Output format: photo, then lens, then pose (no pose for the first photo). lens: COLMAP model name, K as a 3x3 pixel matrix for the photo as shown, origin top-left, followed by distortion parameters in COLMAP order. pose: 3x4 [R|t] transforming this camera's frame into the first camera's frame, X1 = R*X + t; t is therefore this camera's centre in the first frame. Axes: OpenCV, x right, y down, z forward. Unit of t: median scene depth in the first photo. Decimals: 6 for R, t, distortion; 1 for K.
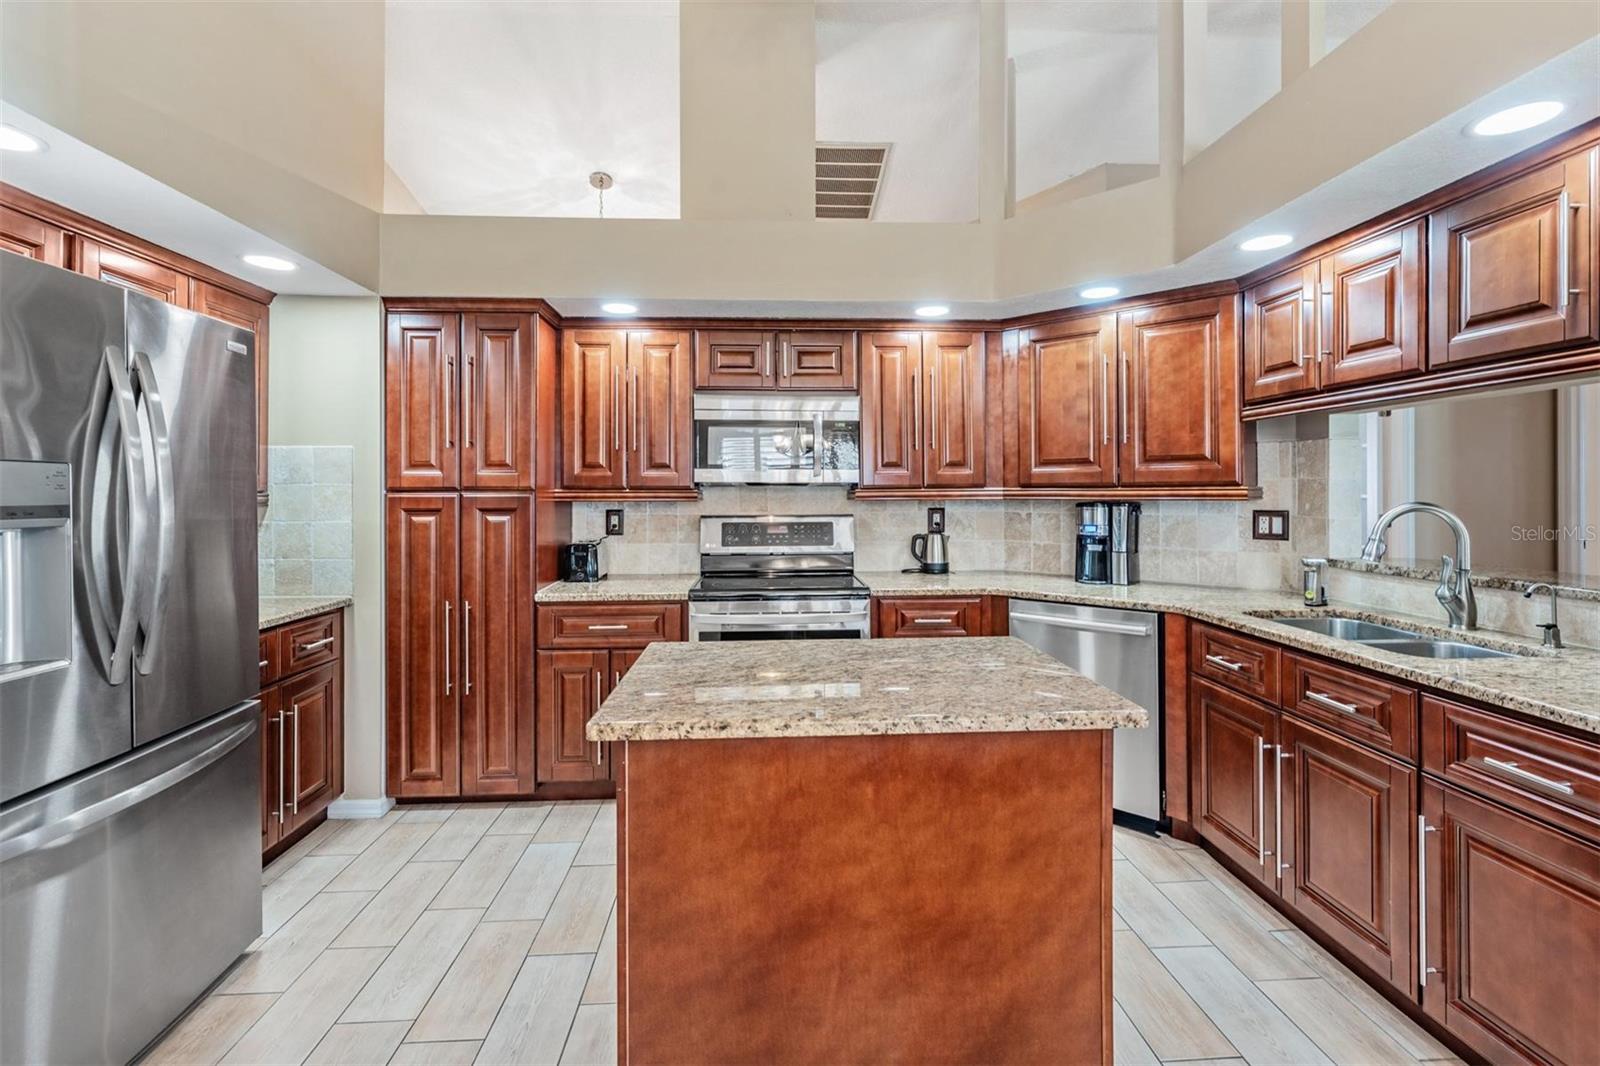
lens RADIAL K [[734.9, 0, 800.8], [0, 734.9, 490.4], [0, 0, 1]] dist [0.000397, -0.000219]
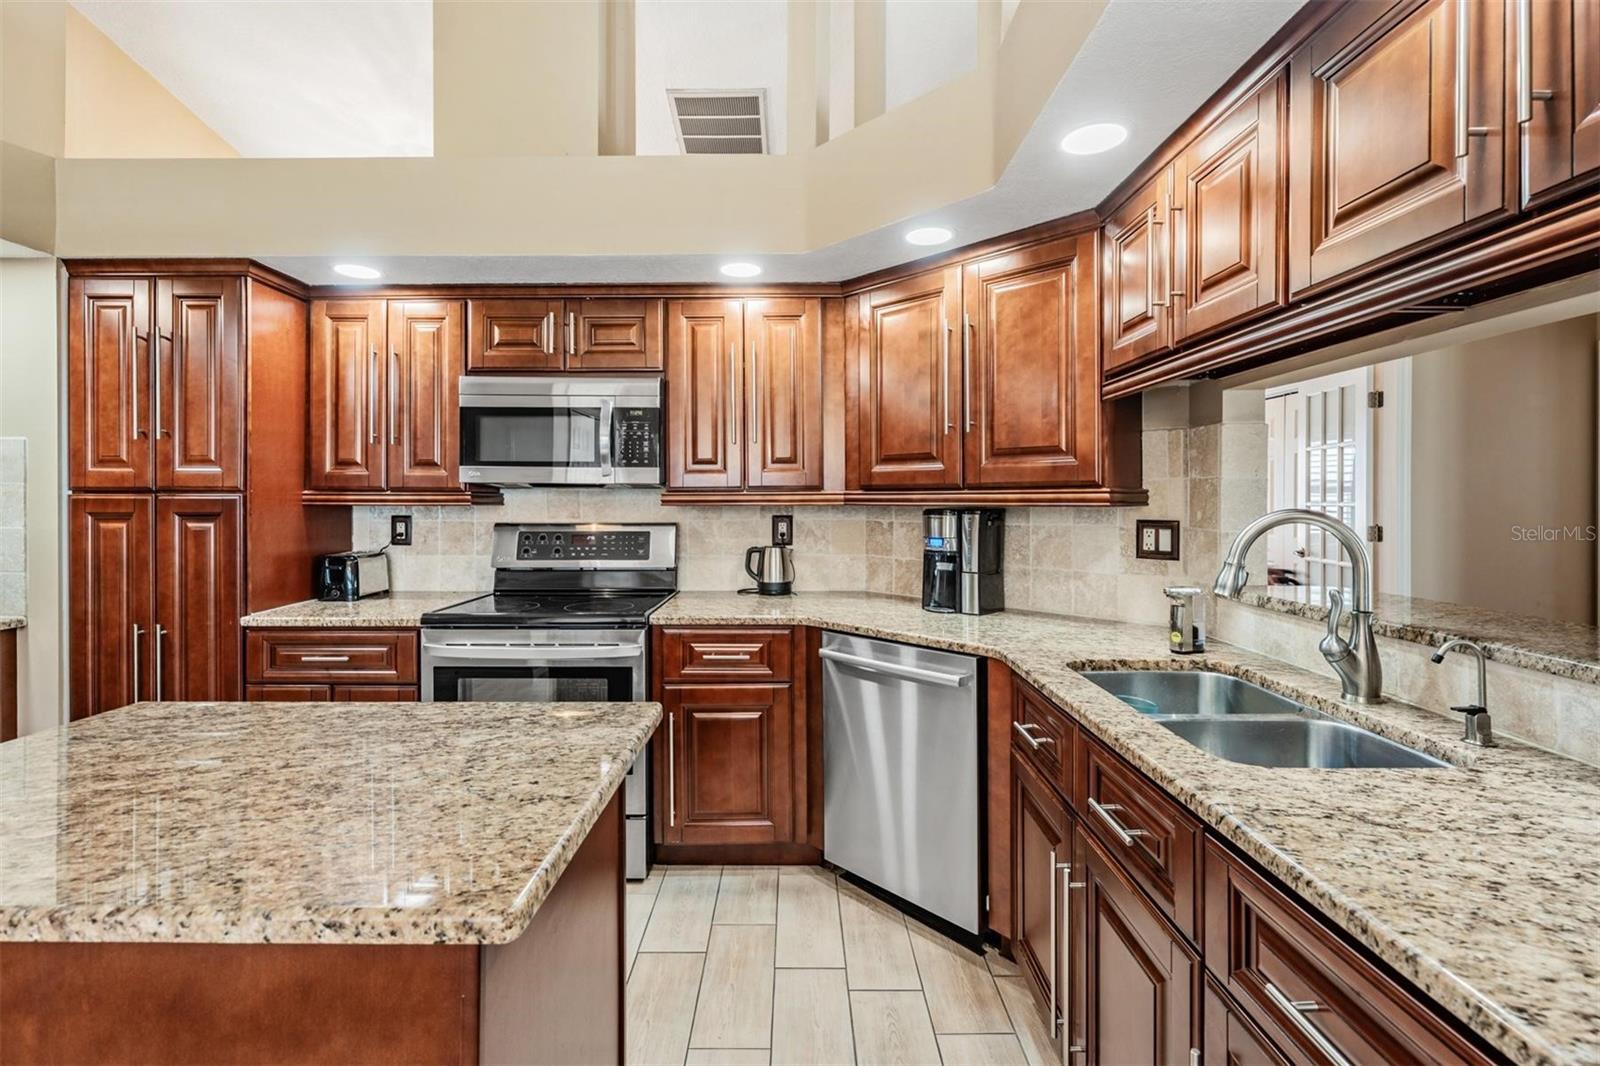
lens RADIAL K [[727.5, 0, 793.5], [0, 727.5, 501.2], [0, 0, 1]] dist [-0.000008, -0.000267]
pose [[0.997927, 0.003782, -0.064252, 0.307547], [-0.003542, 0.999986, 0.003858, 0.005822], [0.064266, -0.003622, 0.997926, 0.223716]]
